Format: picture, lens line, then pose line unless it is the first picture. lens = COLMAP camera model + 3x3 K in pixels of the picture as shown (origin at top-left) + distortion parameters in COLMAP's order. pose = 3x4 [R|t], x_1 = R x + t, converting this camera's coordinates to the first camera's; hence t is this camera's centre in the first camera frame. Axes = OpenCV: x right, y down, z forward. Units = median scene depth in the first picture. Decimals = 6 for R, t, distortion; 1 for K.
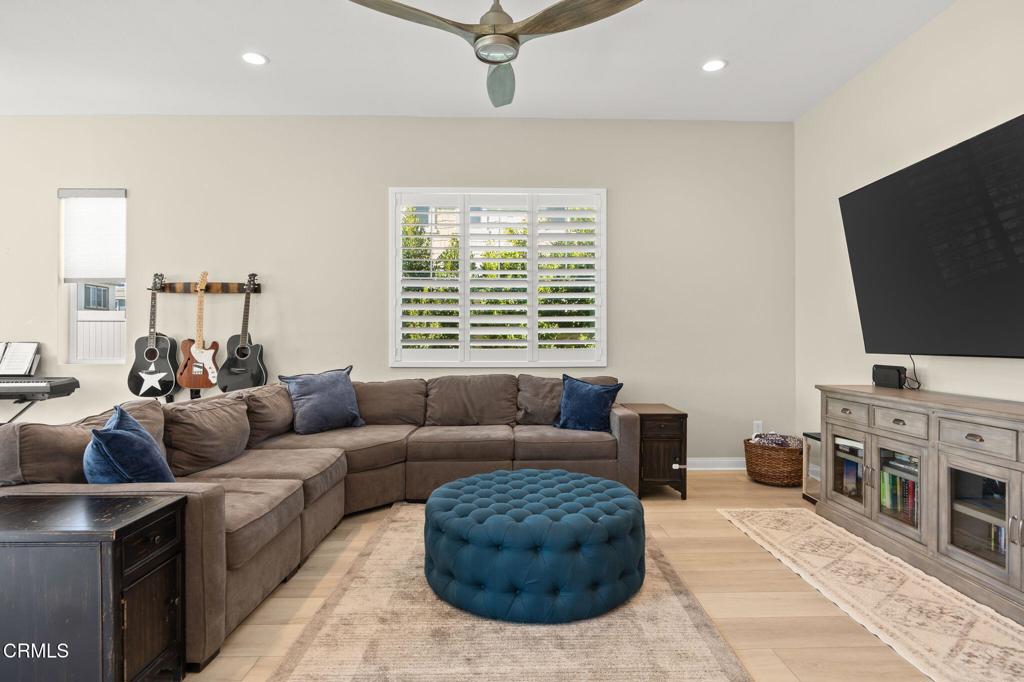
lens RADIAL K [[521.1, 0, 529.5], [0, 521.1, 339.9], [0, 0, 1]] dist [0.001324, -0.000280]
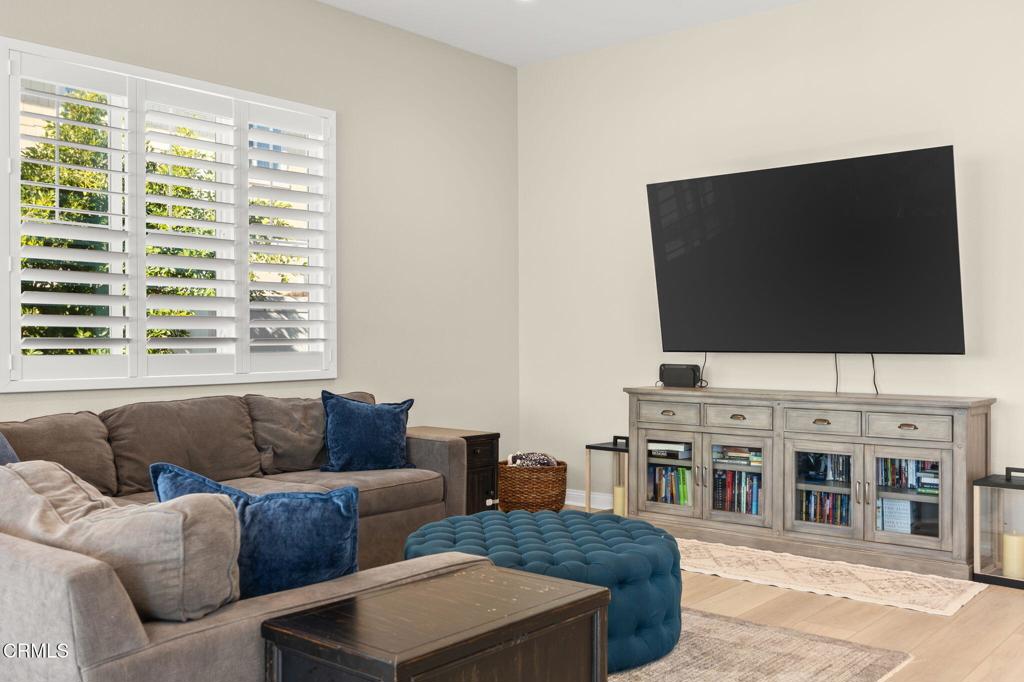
lens RADIAL K [[863.2, 0, 512.0], [0, 863.2, 341.0], [0, 0, 1]] dist [0.005850, 0.003662]
pose [[0.714508, -0.003172, 0.699620, -0.665731], [0.001147, 0.999994, 0.003363, -0.000049], [-0.699627, -0.001600, 0.714507, 0.072194]]
